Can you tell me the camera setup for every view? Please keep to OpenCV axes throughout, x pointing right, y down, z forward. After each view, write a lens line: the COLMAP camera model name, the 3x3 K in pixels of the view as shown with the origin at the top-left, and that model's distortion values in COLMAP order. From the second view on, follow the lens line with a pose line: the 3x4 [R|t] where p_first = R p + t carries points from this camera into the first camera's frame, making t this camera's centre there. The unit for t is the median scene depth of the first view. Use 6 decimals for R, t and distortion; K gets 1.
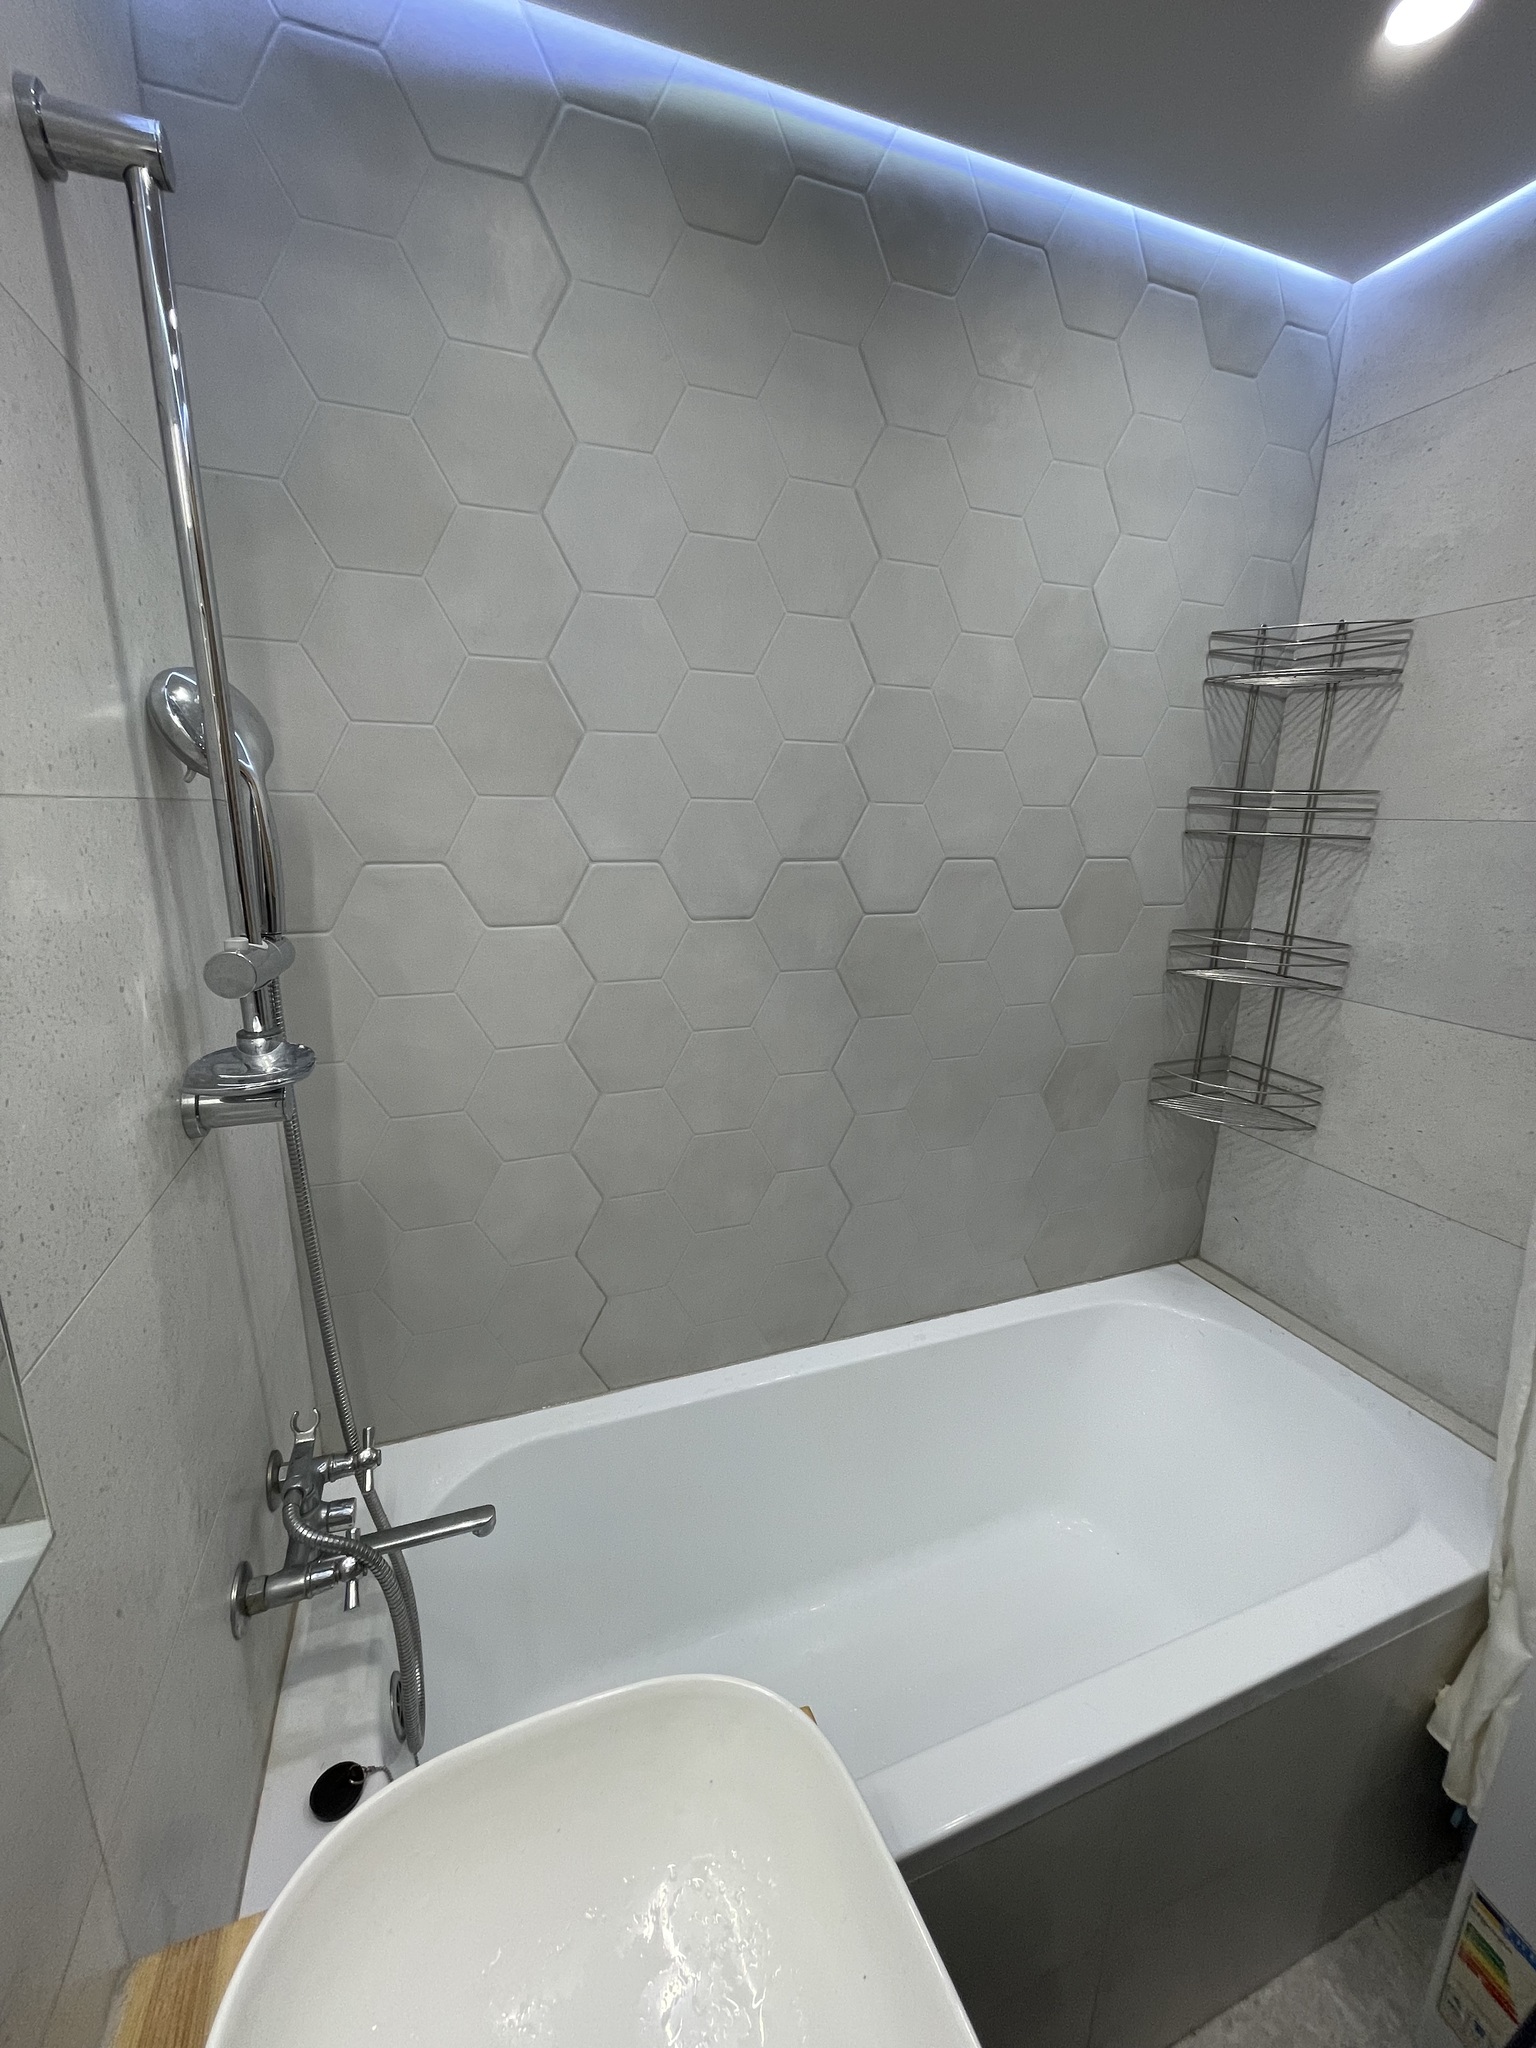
lens RADIAL K [[831.6, 0, 766.3], [0, 831.6, 1013.9], [0, 0, 1]] dist [-0.001110, 0.000160]
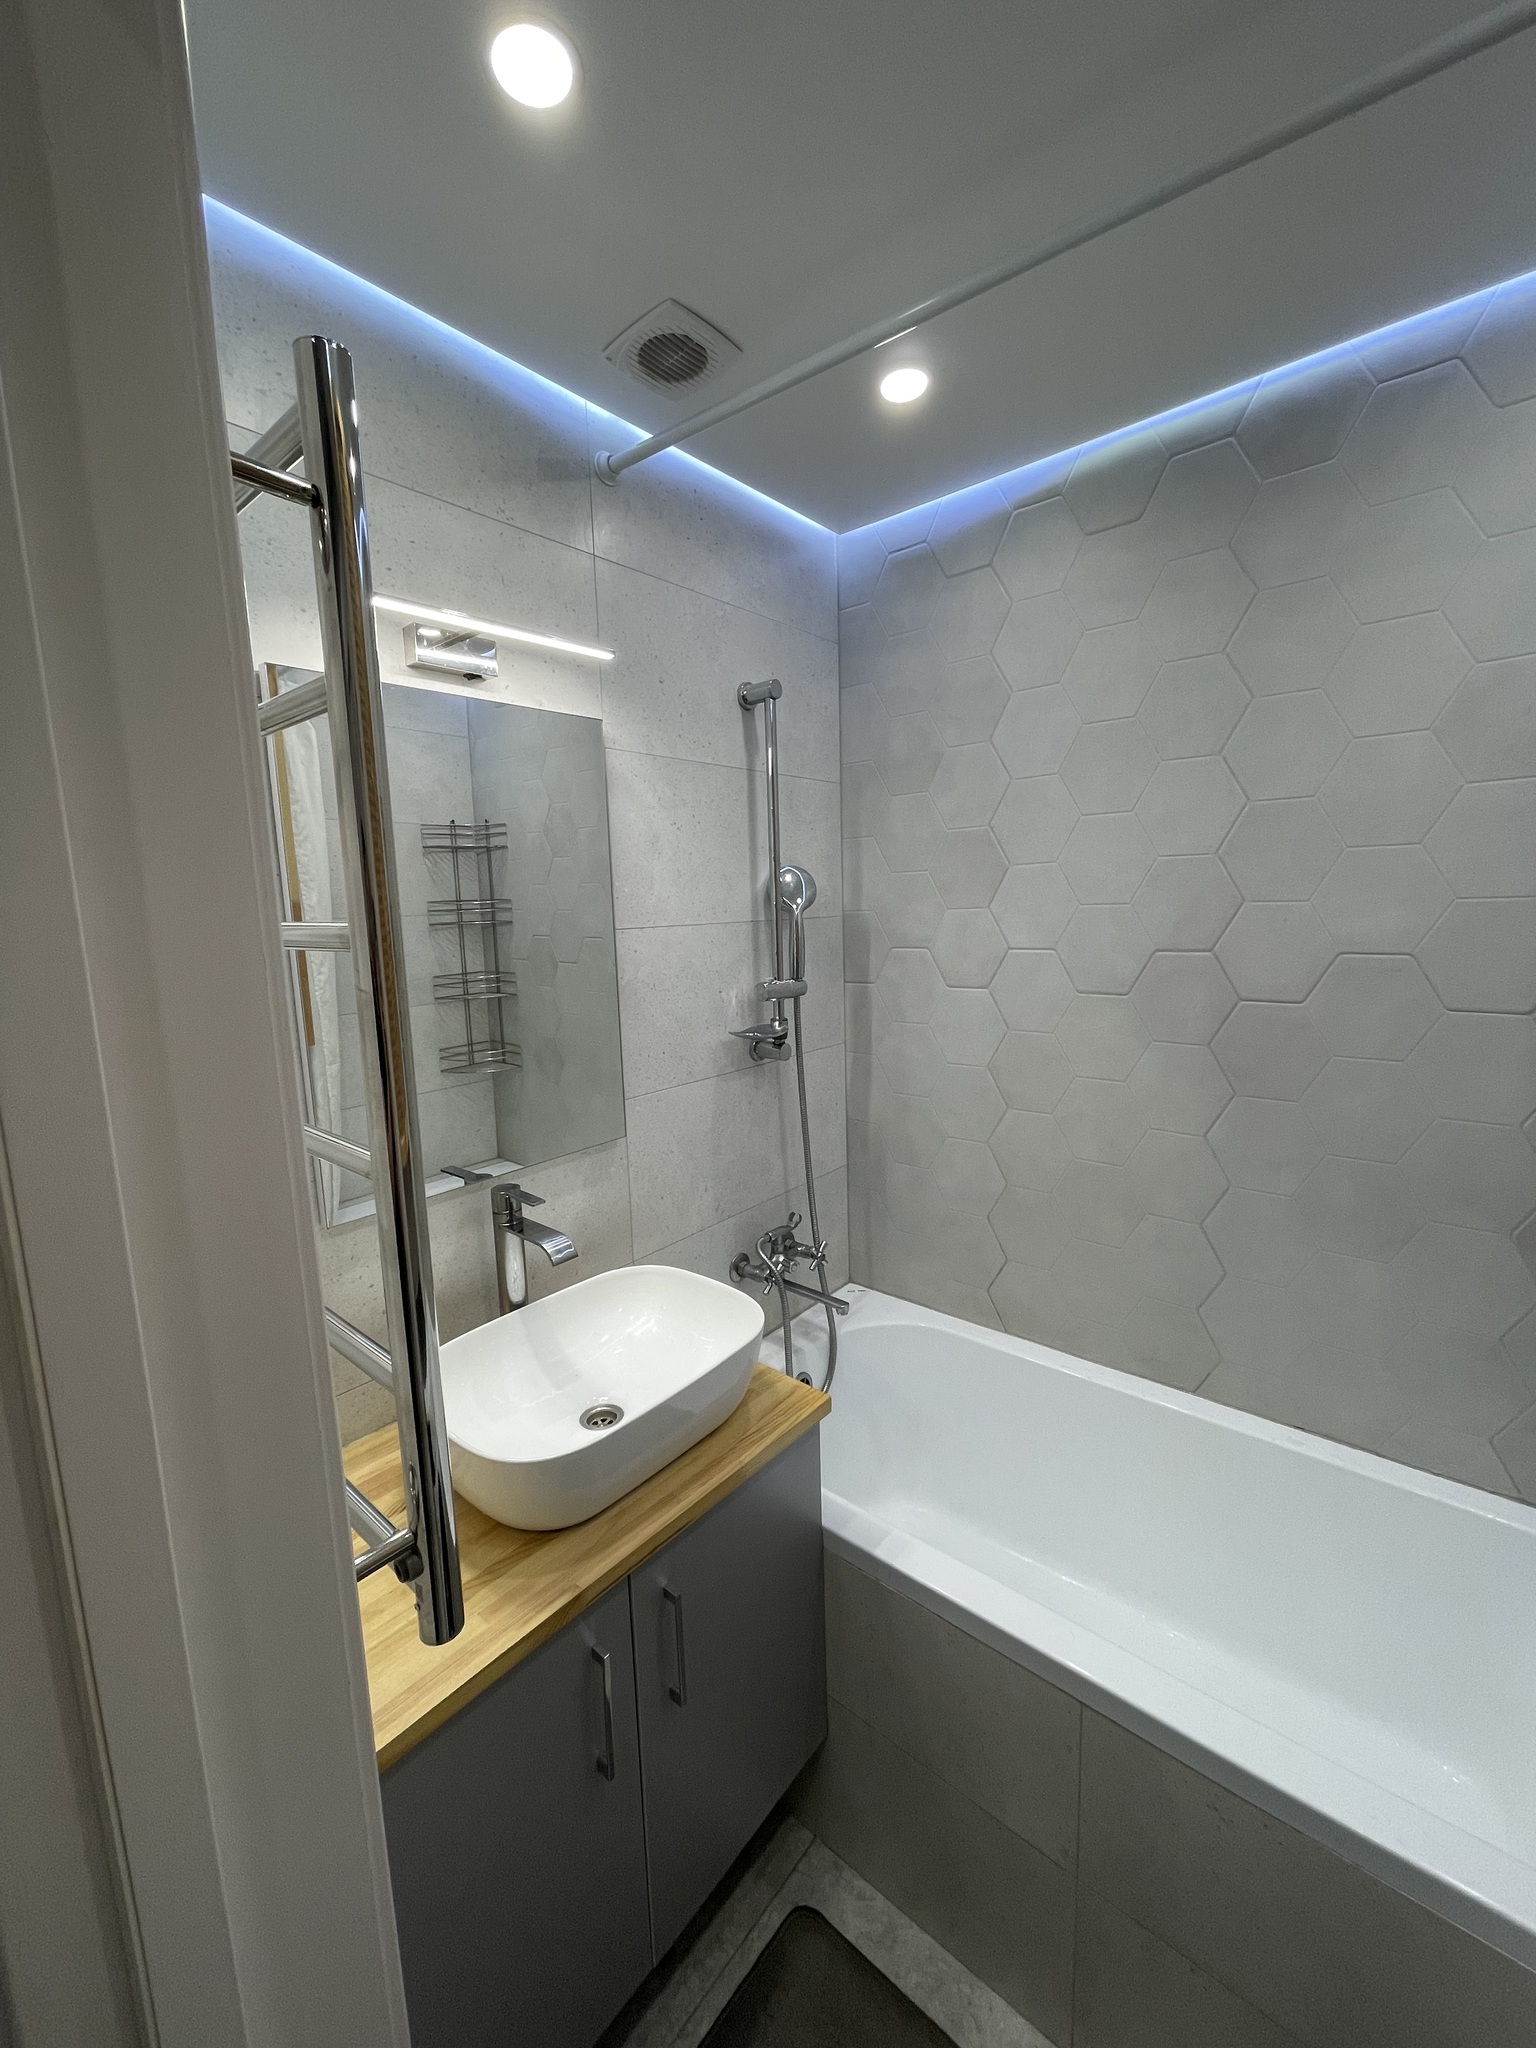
lens RADIAL K [[831.6, 0, 766.3], [0, 831.6, 1013.9], [0, 0, 1]] dist [-0.001110, 0.000160]
pose [[0.477327, 0.085017, -0.874603, 0.889363], [-0.173832, 0.984775, 0.000855, 0.007428], [0.861360, 0.151626, 0.484839, -0.091031]]
